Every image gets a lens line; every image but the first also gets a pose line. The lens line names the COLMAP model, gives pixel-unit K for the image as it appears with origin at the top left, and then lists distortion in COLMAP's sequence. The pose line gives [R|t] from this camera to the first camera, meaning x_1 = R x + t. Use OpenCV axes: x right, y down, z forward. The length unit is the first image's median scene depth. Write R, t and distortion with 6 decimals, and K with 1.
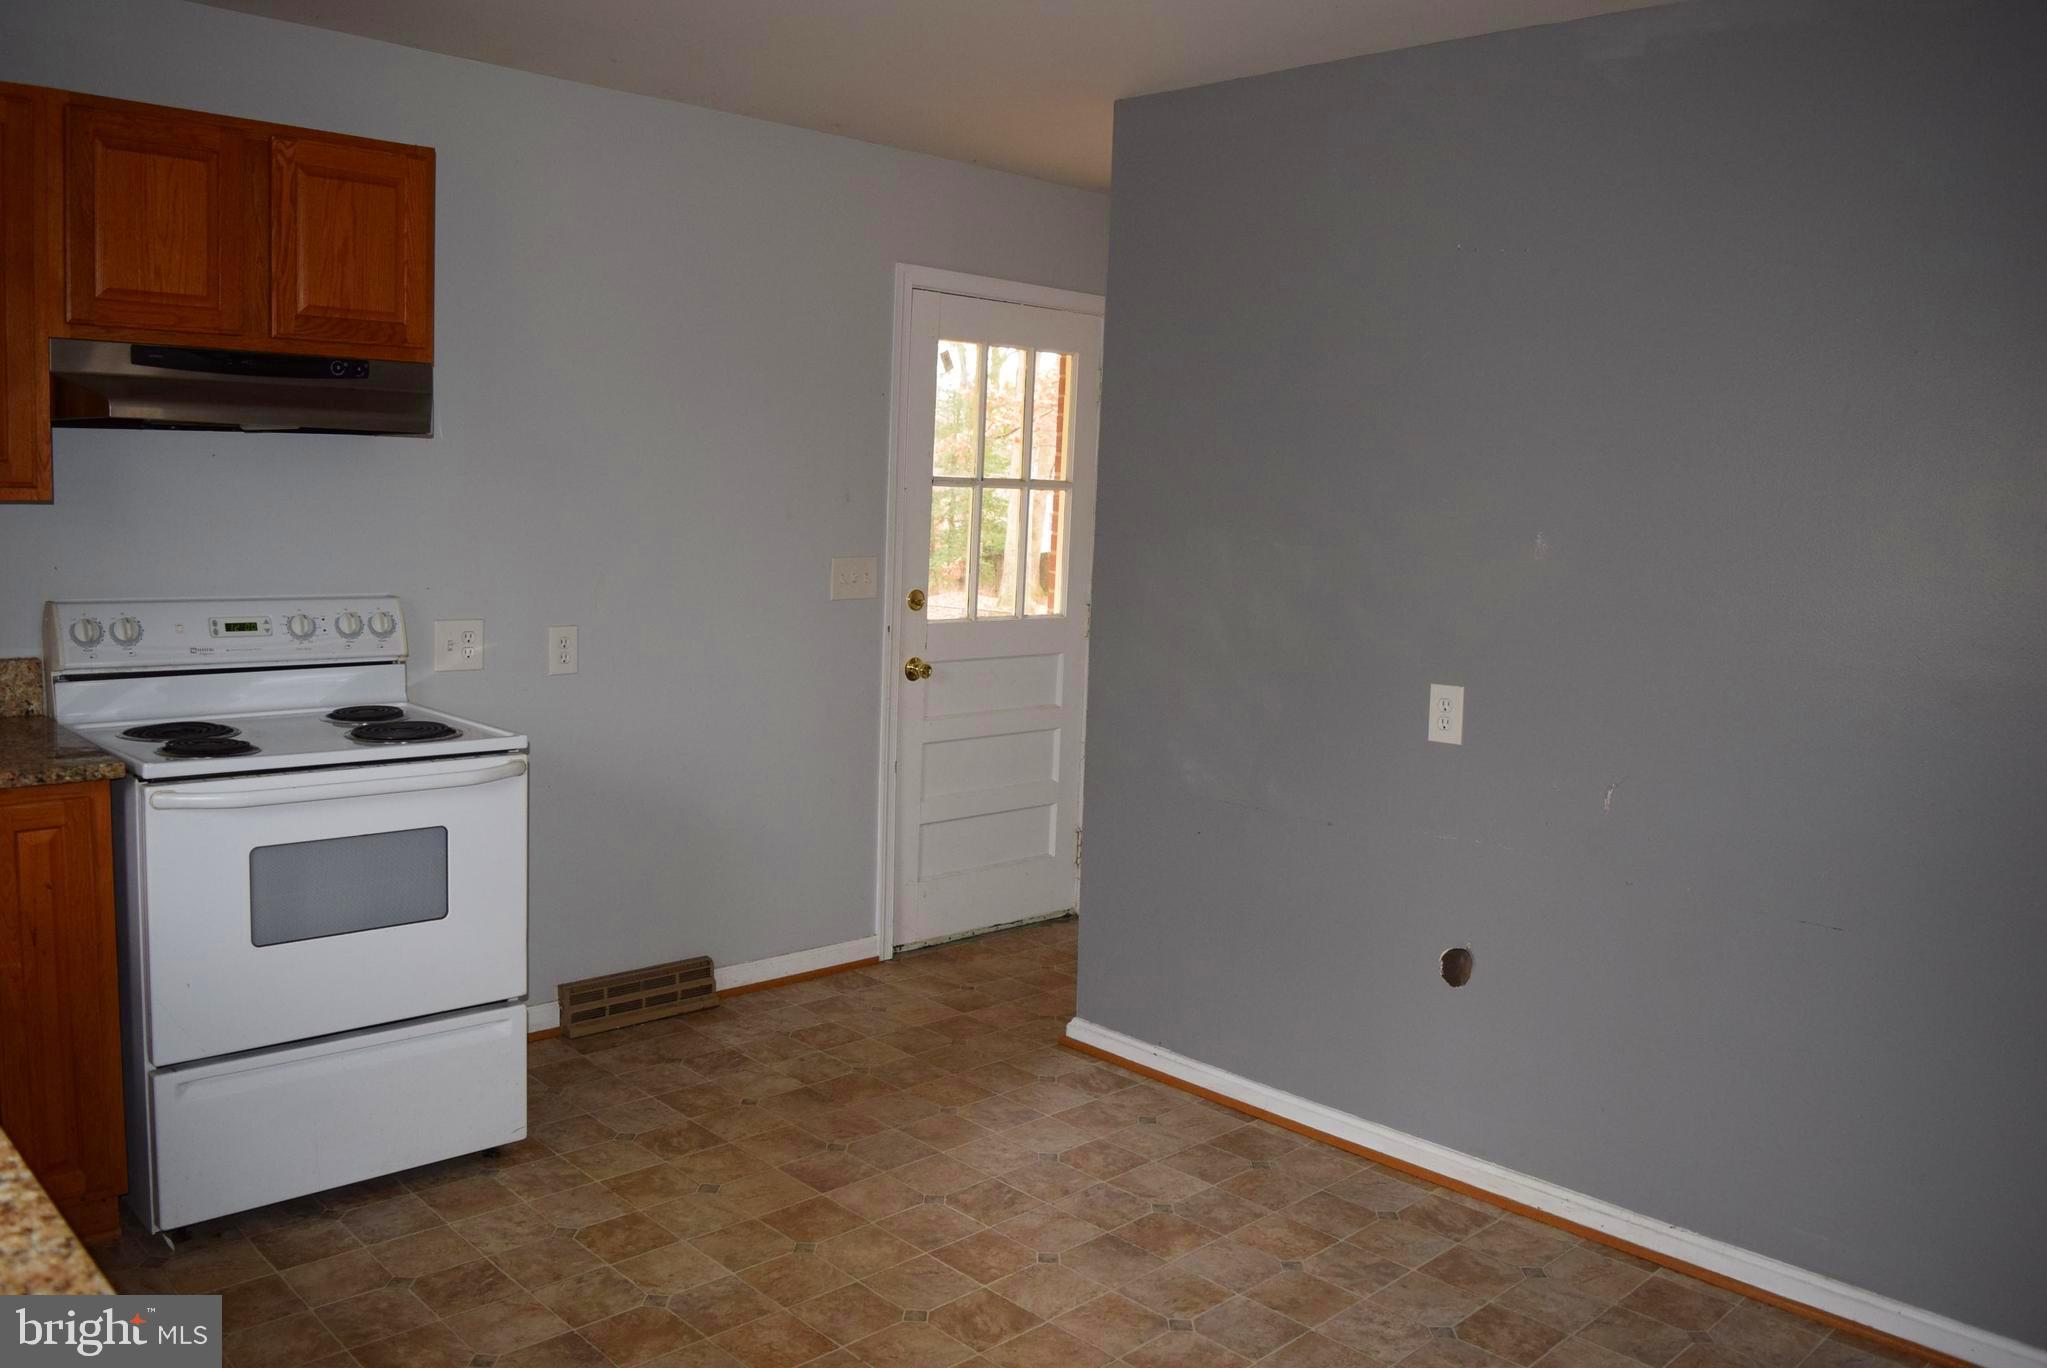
lens RADIAL K [[1629.3, 0, 1039.2], [0, 1629.3, 691.3], [0, 0, 1]] dist [-0.086200, 0.029151]
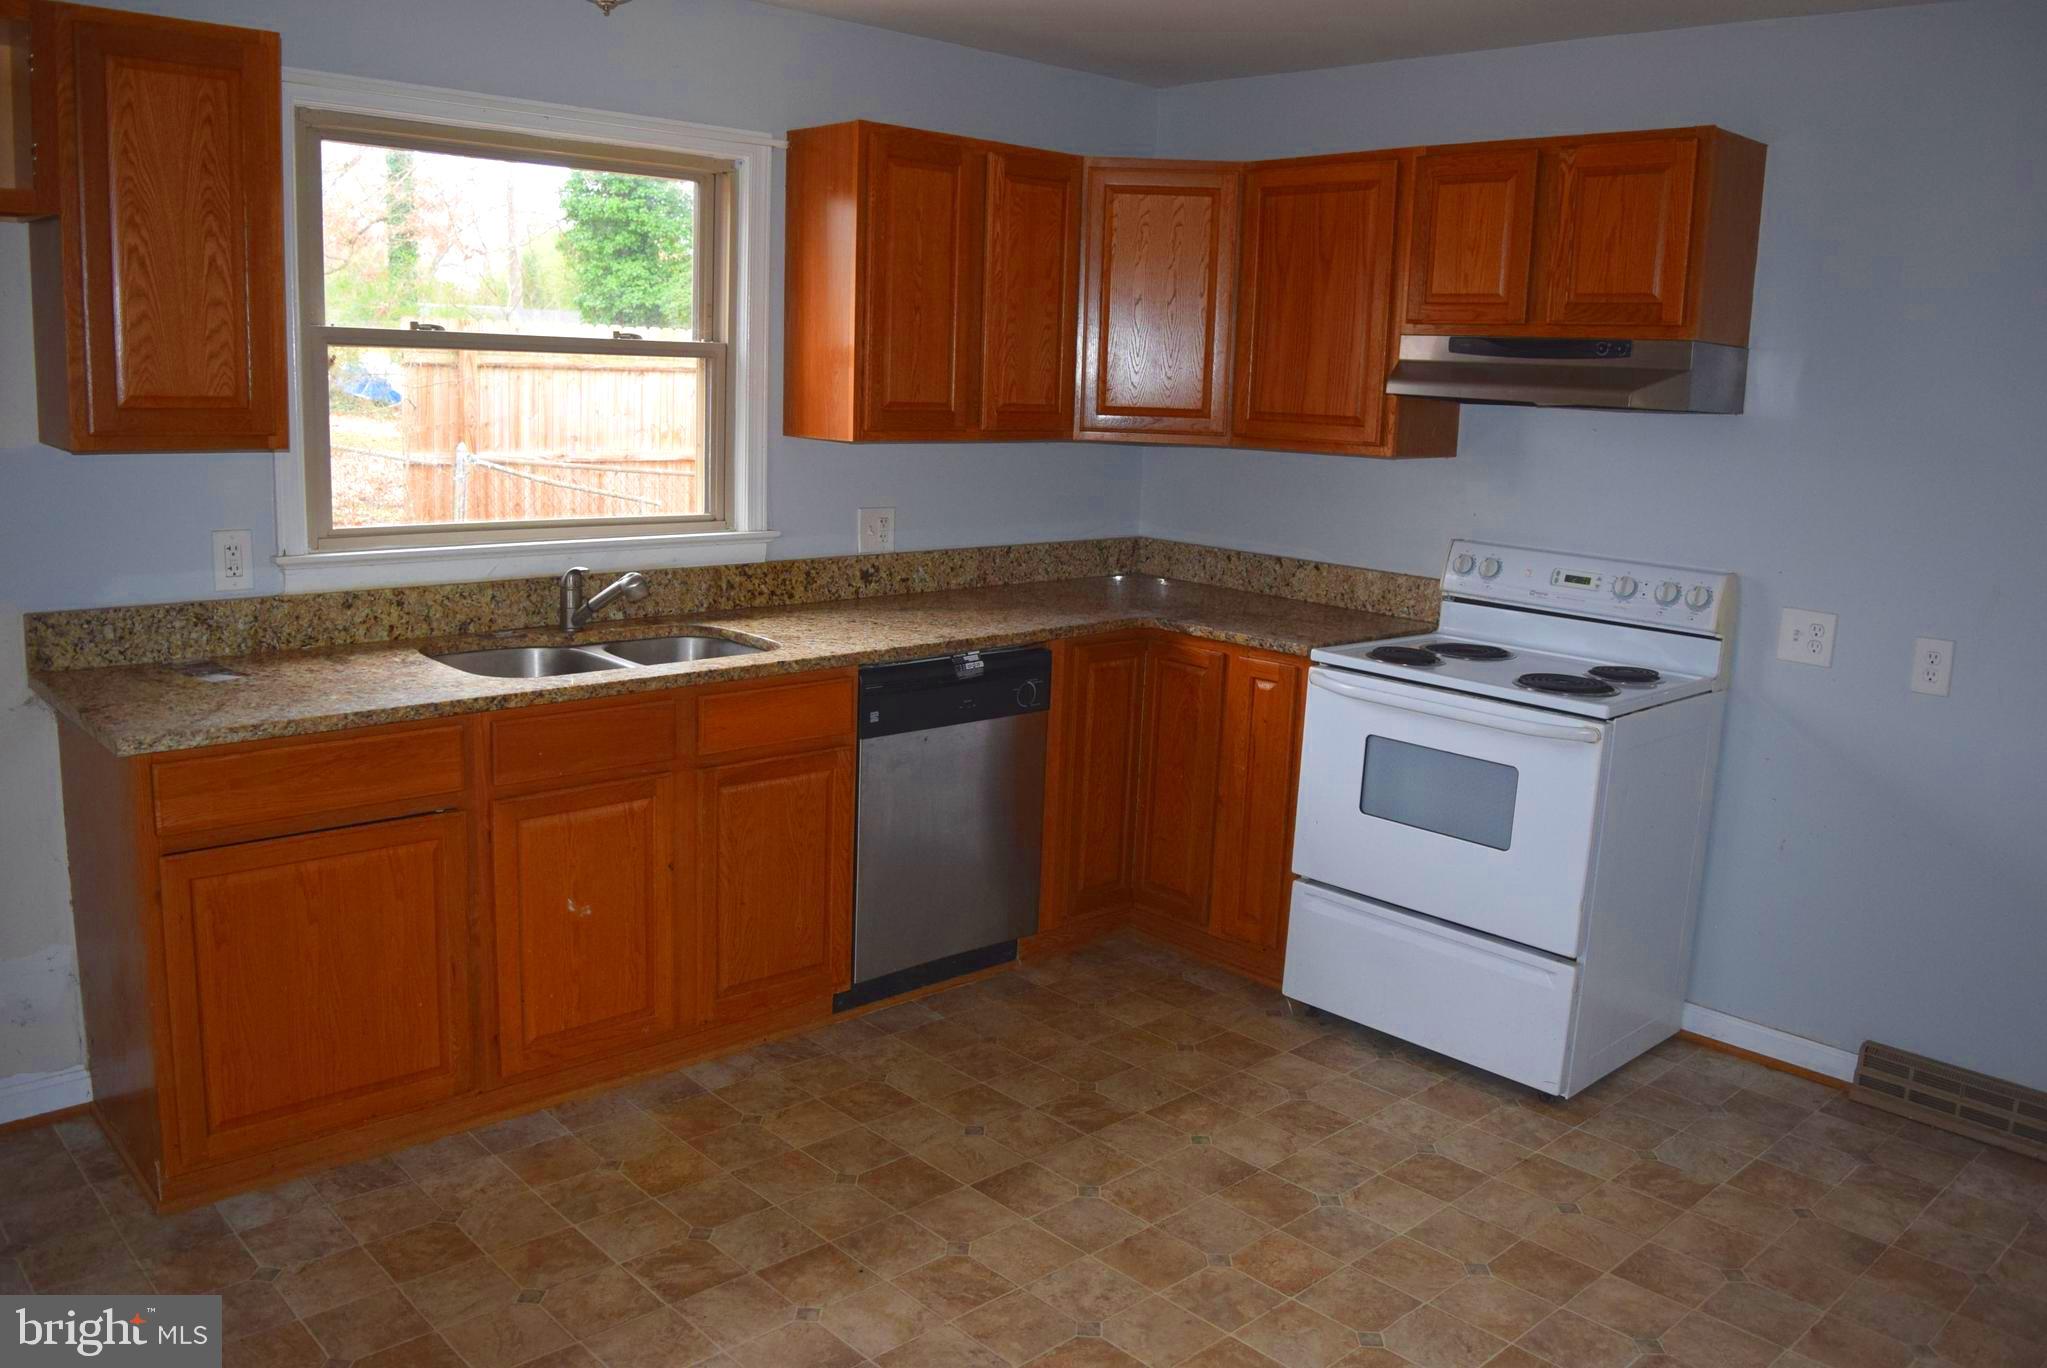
lens RADIAL K [[1629.3, 0, 1019.8], [0, 1629.3, 691.6], [0, 0, 1]] dist [-0.086200, 0.029151]
pose [[-0.022930, 0.147555, -0.988788, 0.718019], [-0.168463, 0.974335, 0.149305, -0.073058], [0.985441, 0.169998, 0.002517, 0.669922]]
